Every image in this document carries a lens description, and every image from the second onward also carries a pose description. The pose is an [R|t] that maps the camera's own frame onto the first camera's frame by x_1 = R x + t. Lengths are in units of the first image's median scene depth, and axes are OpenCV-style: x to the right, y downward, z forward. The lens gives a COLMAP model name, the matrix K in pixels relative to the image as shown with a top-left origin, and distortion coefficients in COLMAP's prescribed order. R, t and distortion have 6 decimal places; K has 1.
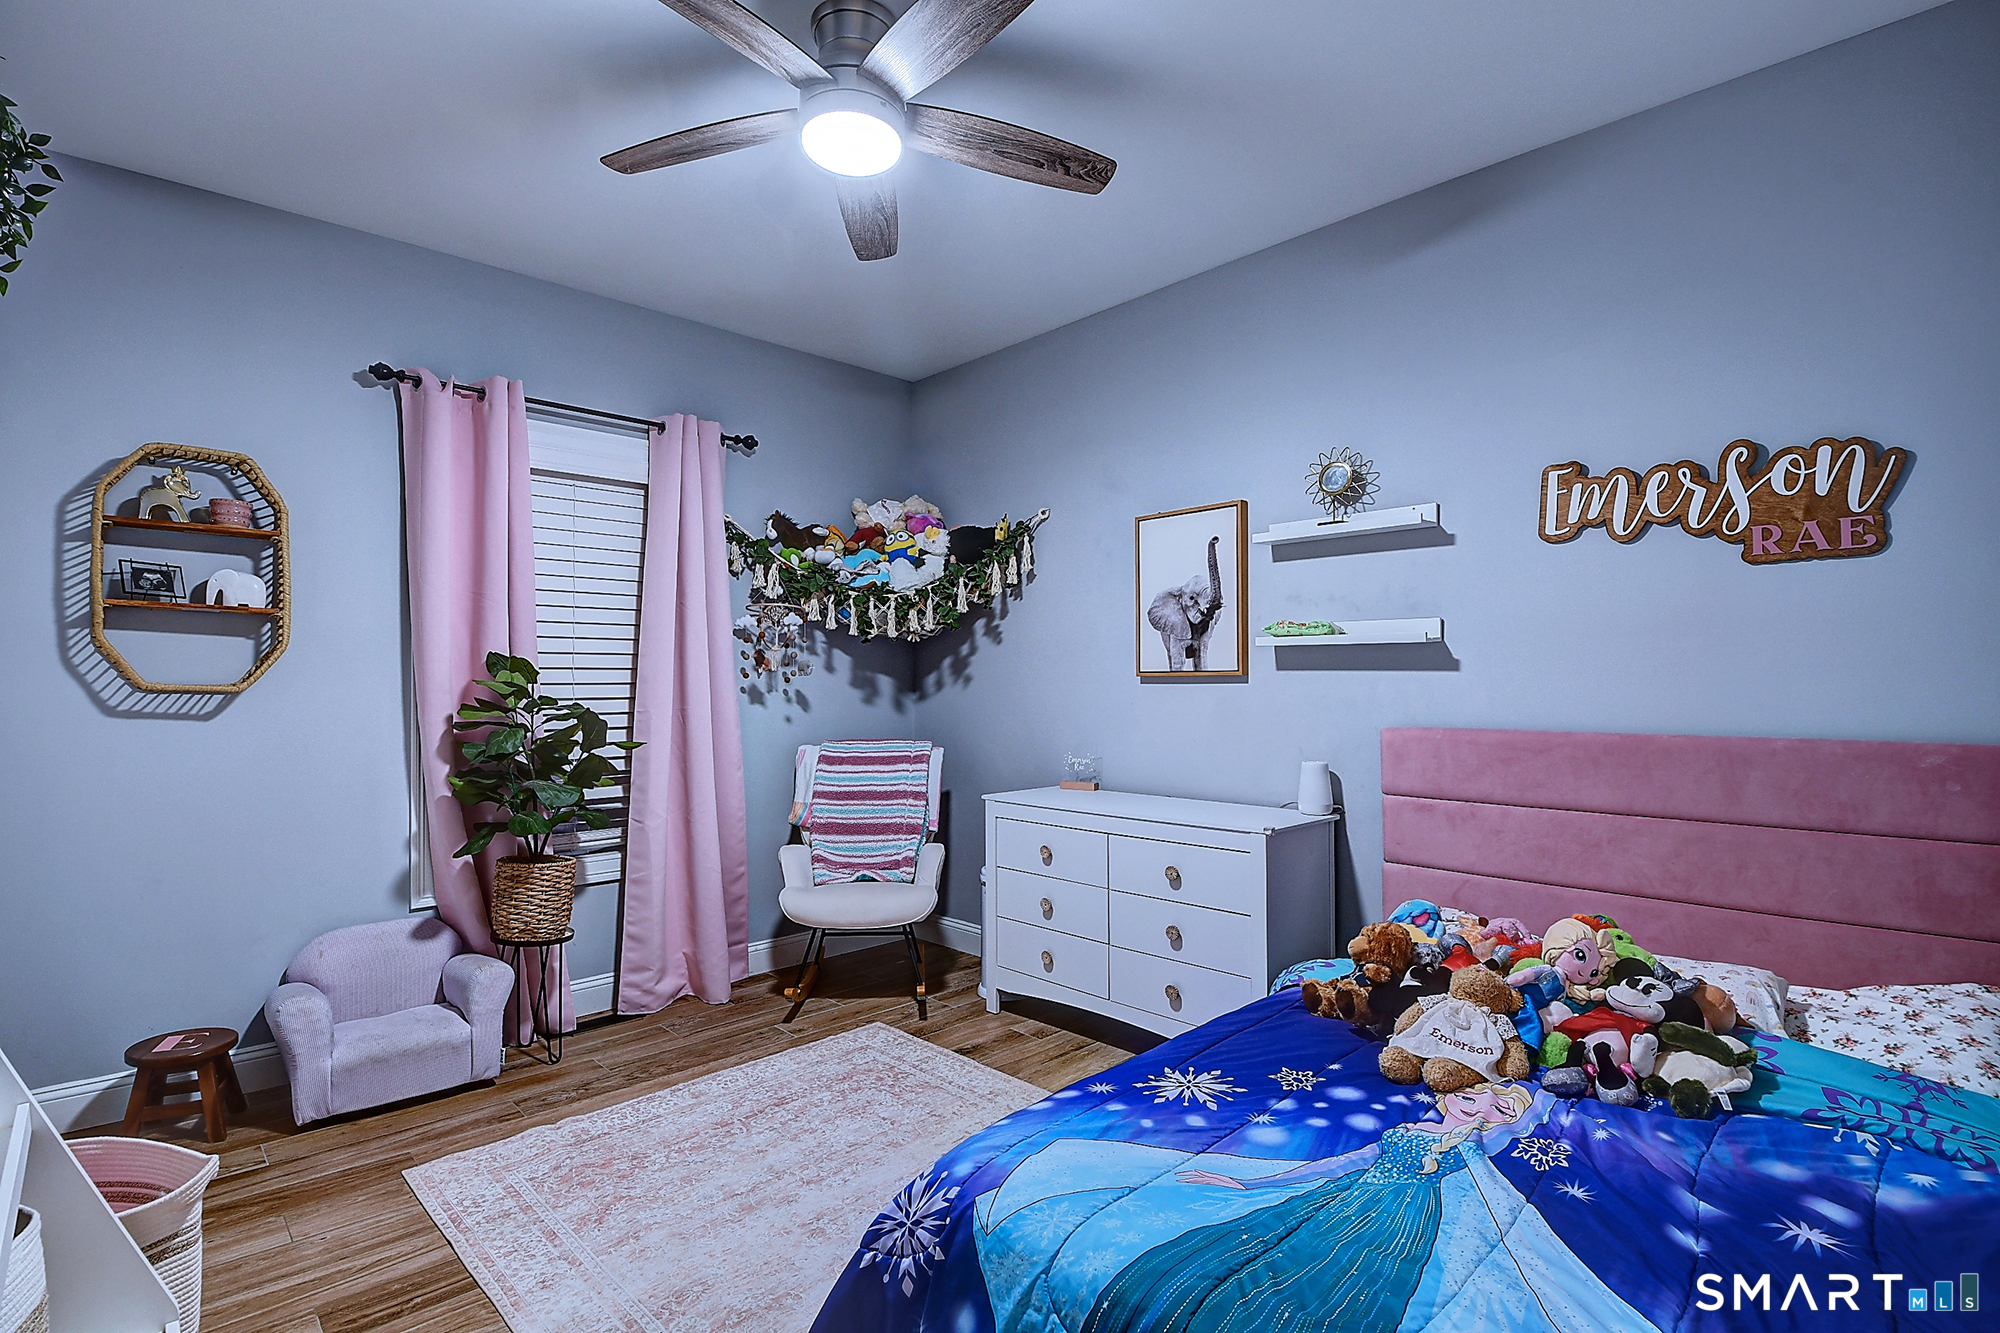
lens RADIAL K [[947.0, 0, 980.5], [0, 947.0, 673.6], [0, 0, 1]] dist [0.000512, -0.001066]
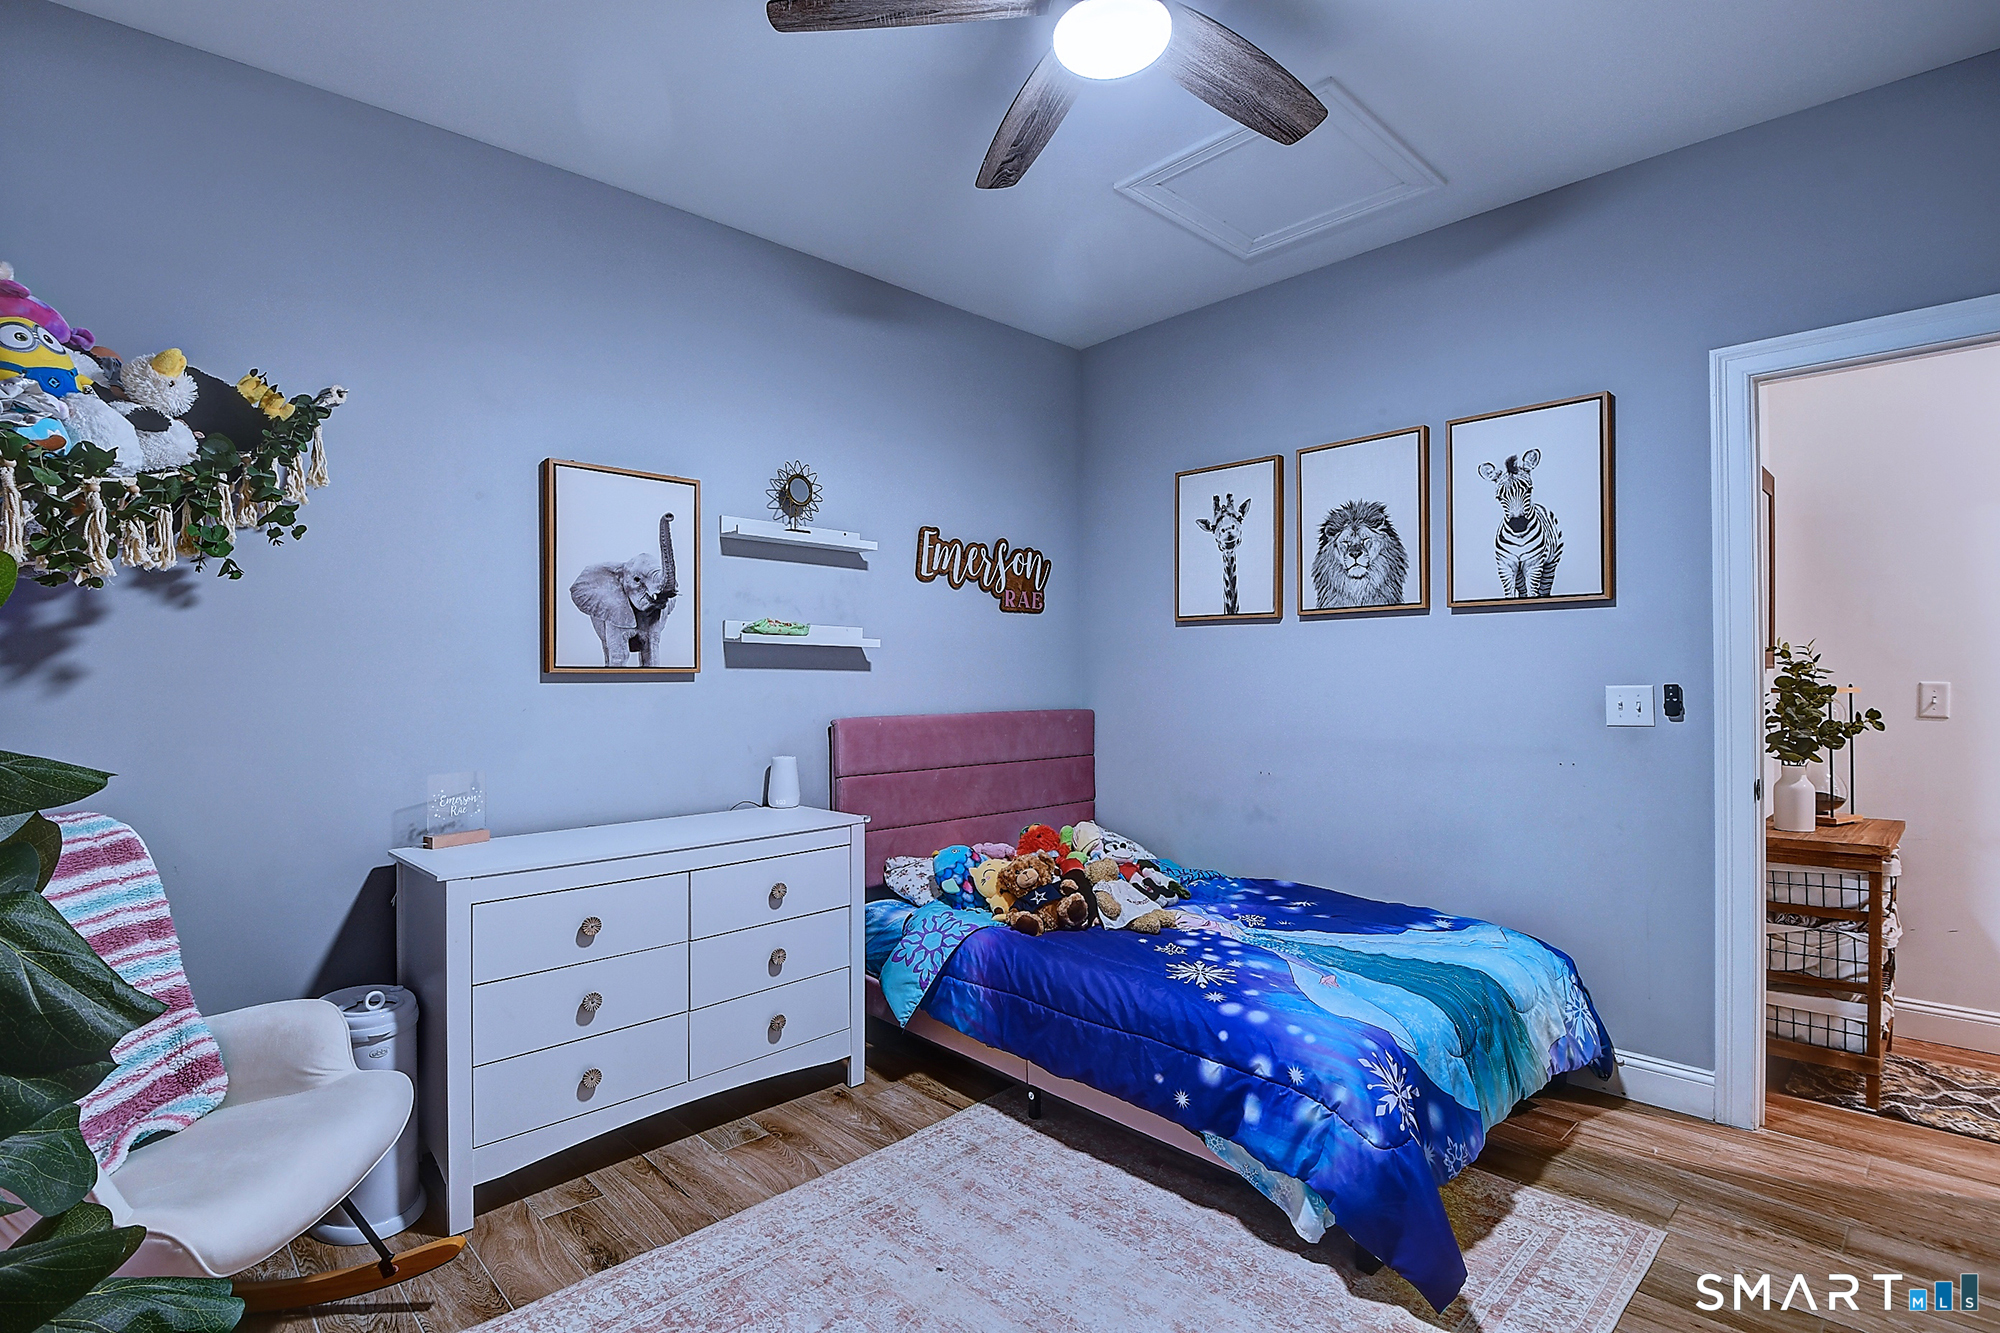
lens RADIAL K [[947.0, 0, 980.5], [0, 947.0, 673.6], [0, 0, 1]] dist [0.000512, -0.001066]
pose [[-0.004824, 0.006630, 0.999966, -0.704569], [-0.007470, 0.999950, -0.006666, 0.007380], [-0.999960, -0.007502, -0.004775, 0.809887]]
